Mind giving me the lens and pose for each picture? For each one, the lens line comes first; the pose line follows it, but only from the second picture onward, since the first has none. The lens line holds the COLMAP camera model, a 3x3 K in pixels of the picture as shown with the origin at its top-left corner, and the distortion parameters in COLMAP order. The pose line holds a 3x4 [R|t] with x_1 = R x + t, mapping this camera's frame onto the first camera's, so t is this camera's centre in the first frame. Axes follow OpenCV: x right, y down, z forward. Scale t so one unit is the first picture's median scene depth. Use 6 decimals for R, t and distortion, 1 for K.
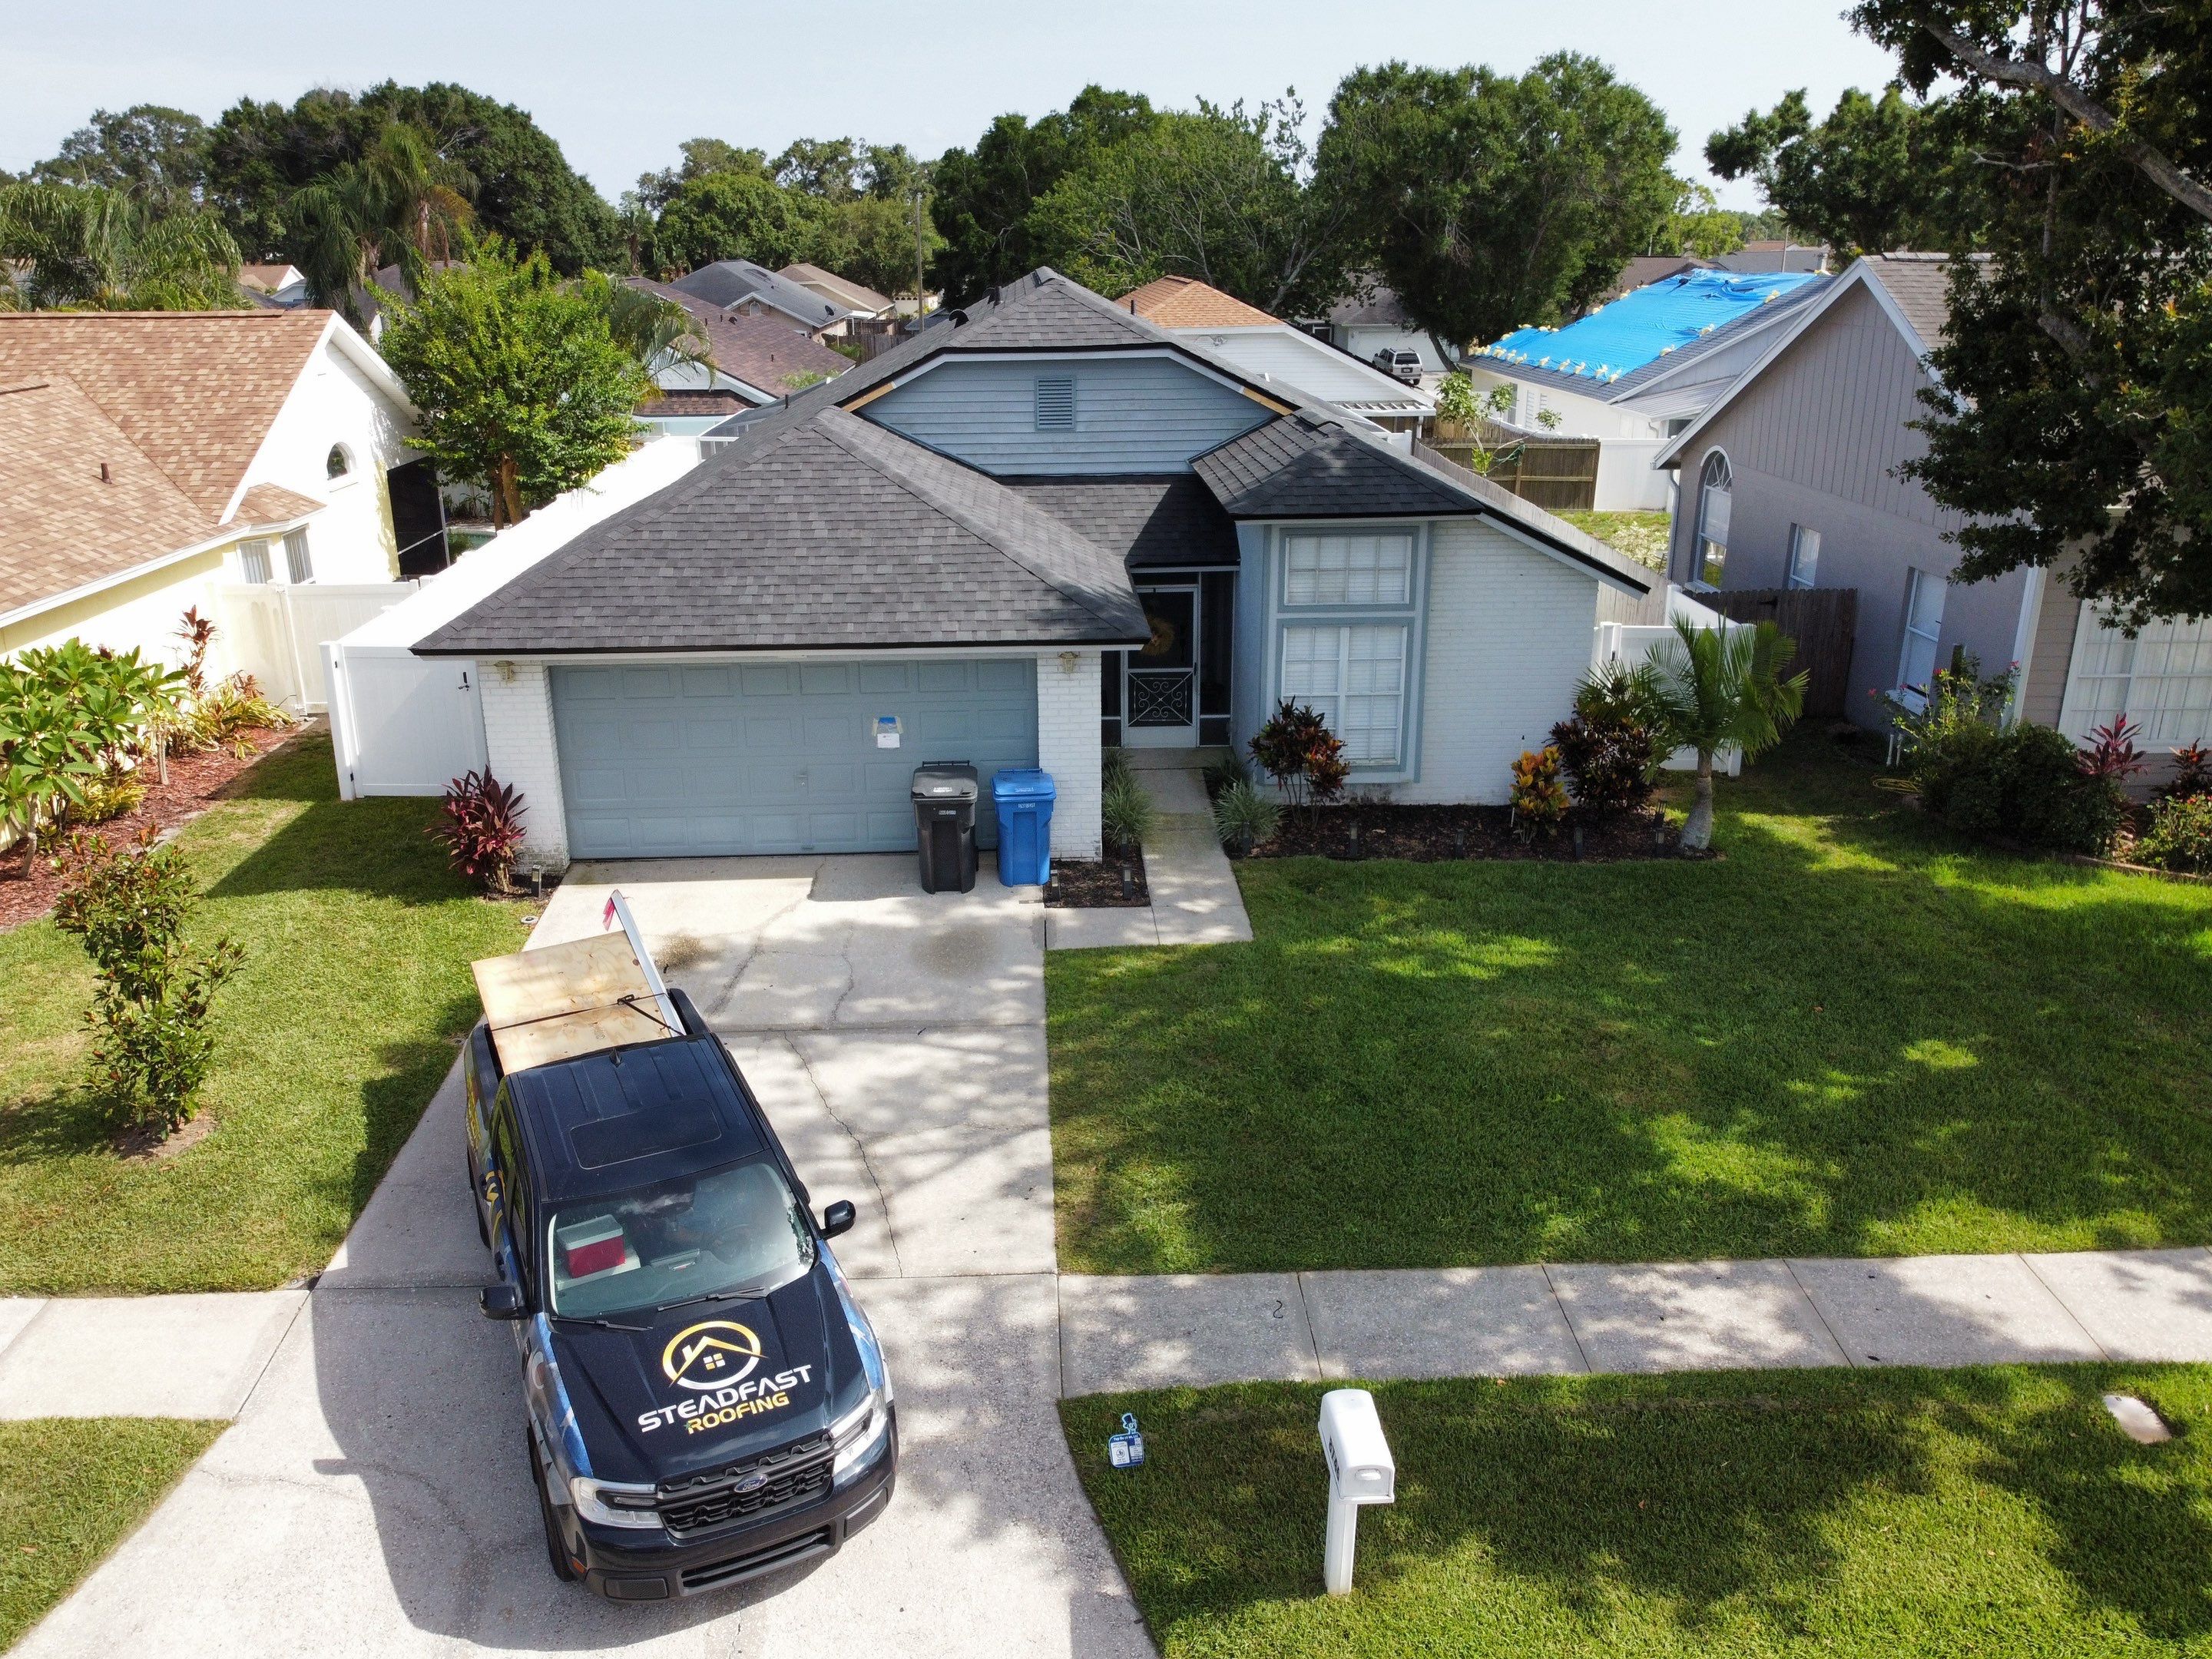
lens RADIAL K [[1662.2, 0, 1087.8], [0, 1662.2, 822.3], [0, 0, 1]] dist [0.005919, -0.009655]
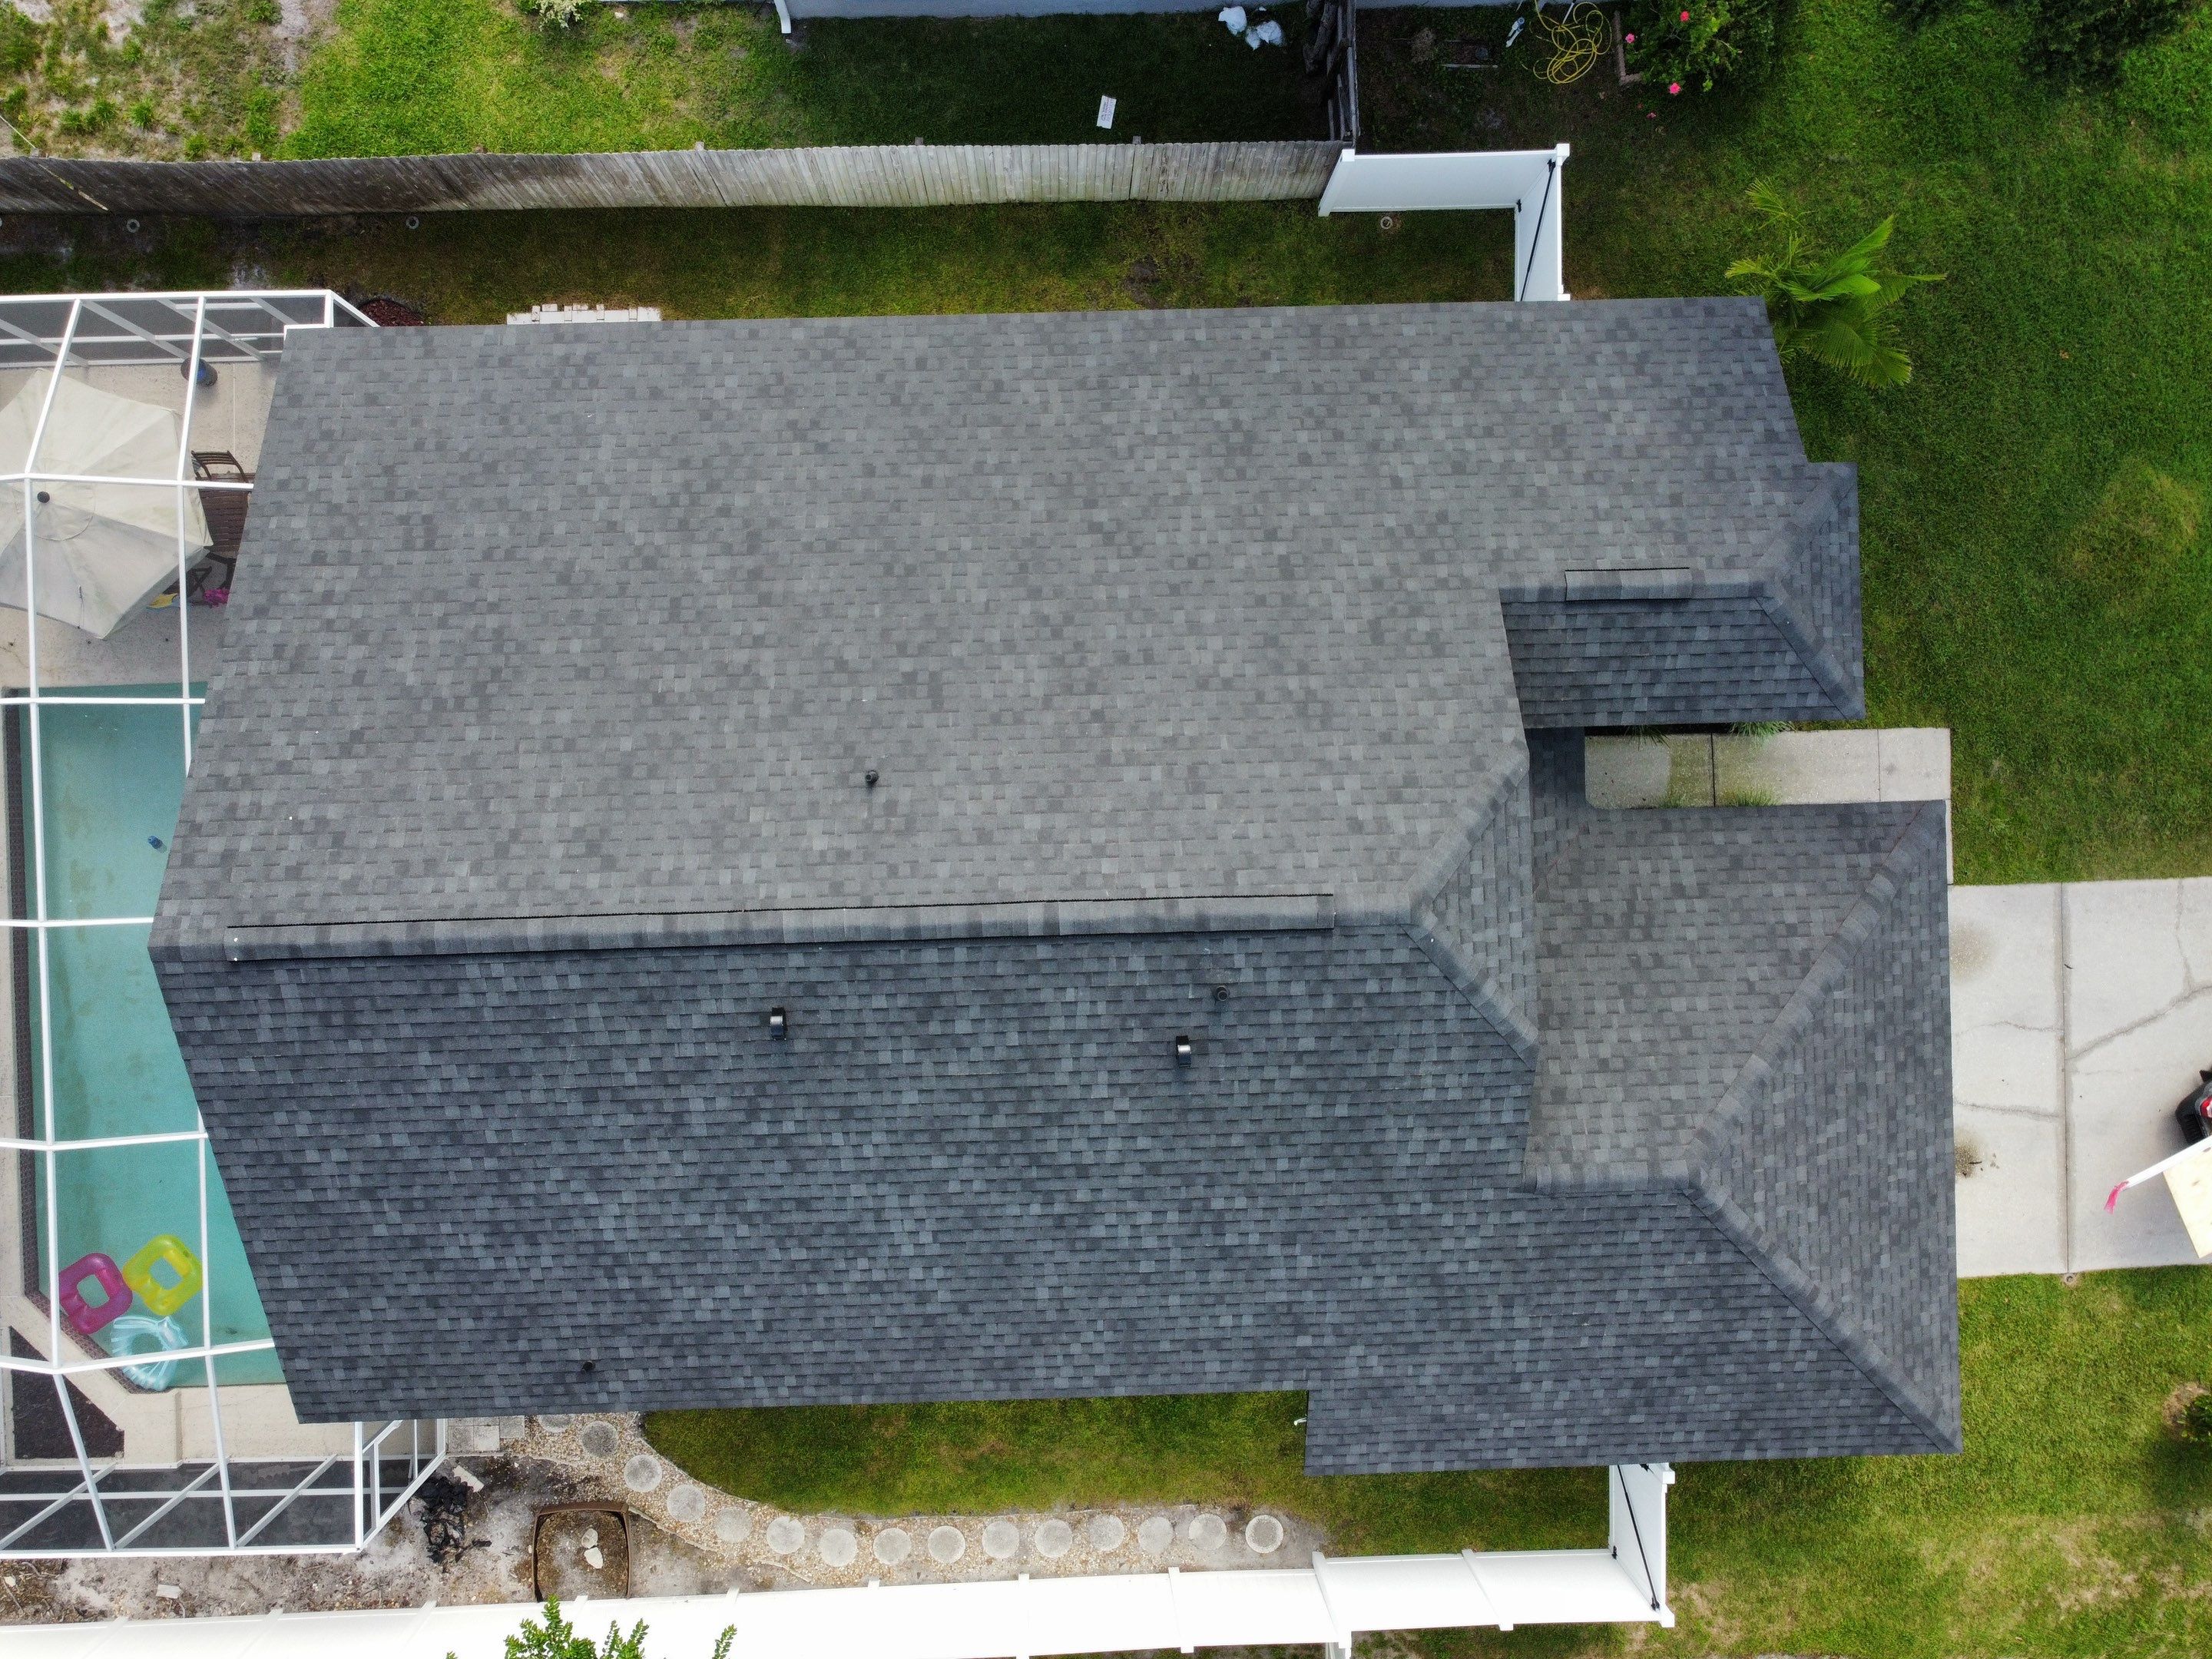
lens RADIAL K [[1662.2, 0, 1078.0], [0, 1662.2, 806.5], [0, 0, 1]] dist [0.005919, -0.009655]
pose [[0.010194, -0.999915, 0.008155, 0.021811], [0.322915, 0.011011, 0.946364, -1.431384], [-0.946373, -0.007014, 0.323000, 1.246257]]
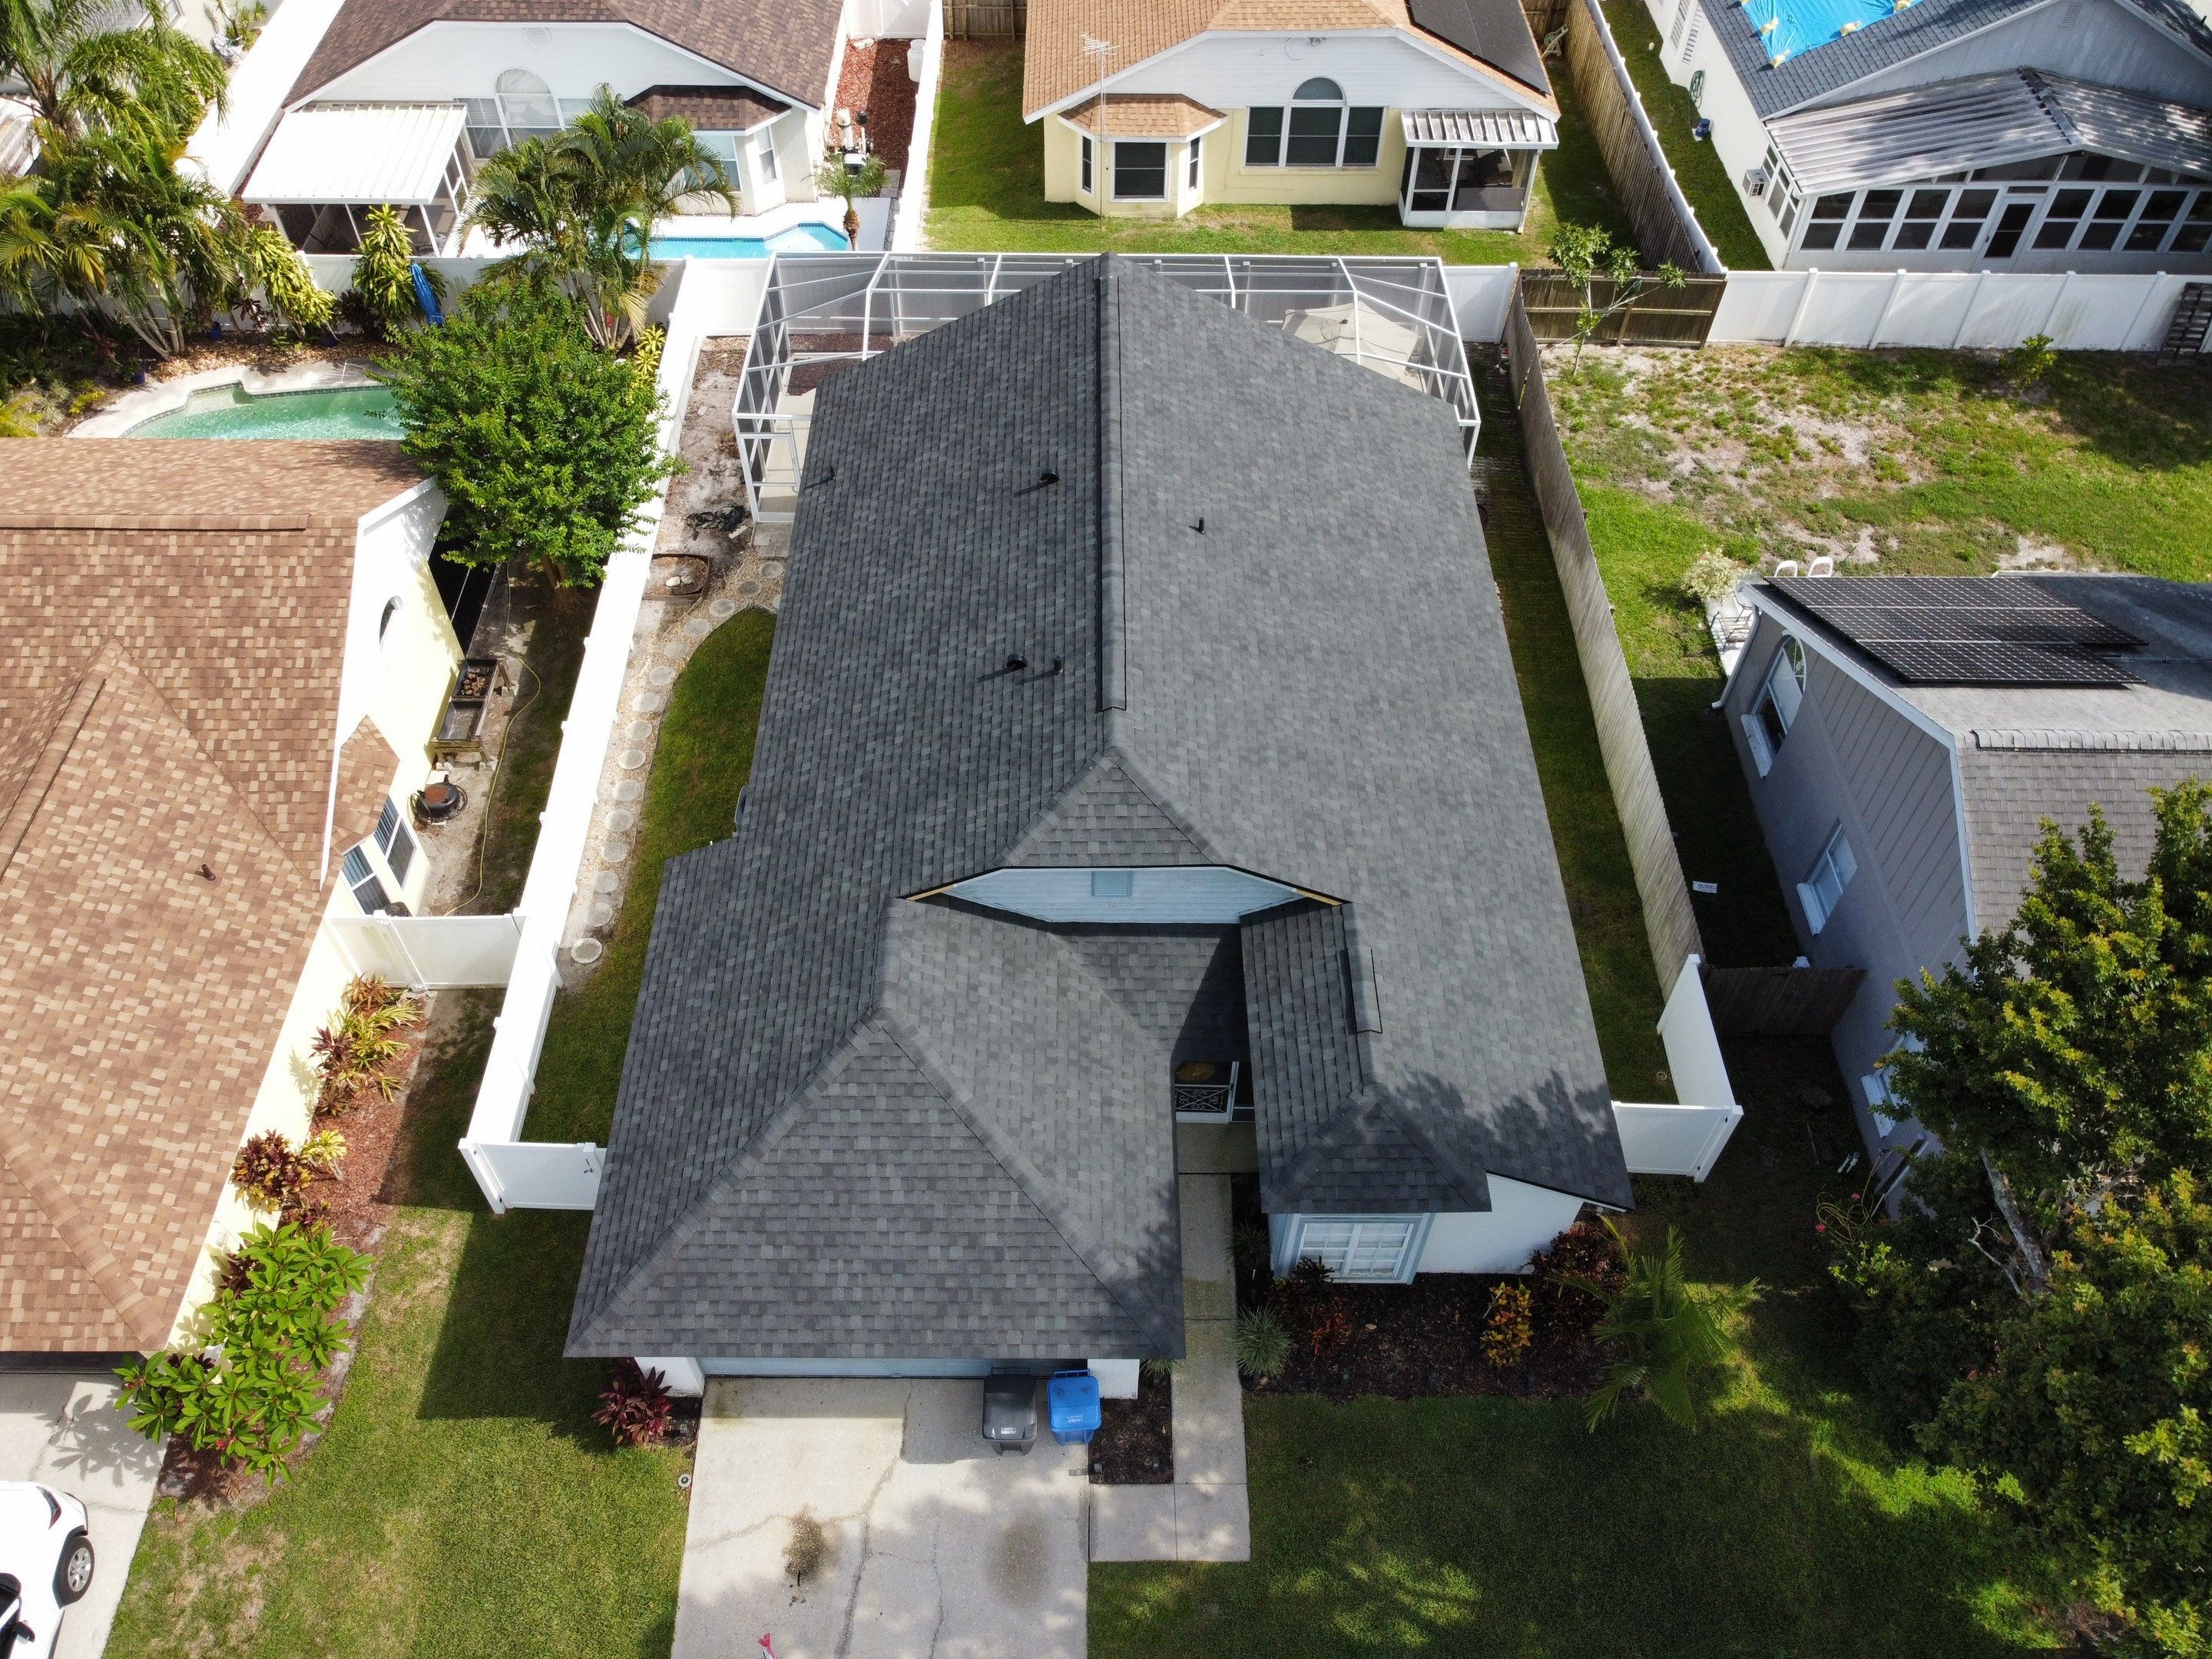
lens RADIAL K [[1662.2, 0, 1092.9], [0, 1662.2, 816.2], [0, 0, 1]] dist [0.005919, -0.009655]
pose [[0.999158, 0.039332, -0.011632, -0.028476], [-0.027871, 0.859136, 0.510988, -1.094873], [0.030092, -0.510234, 0.859509, 0.183213]]
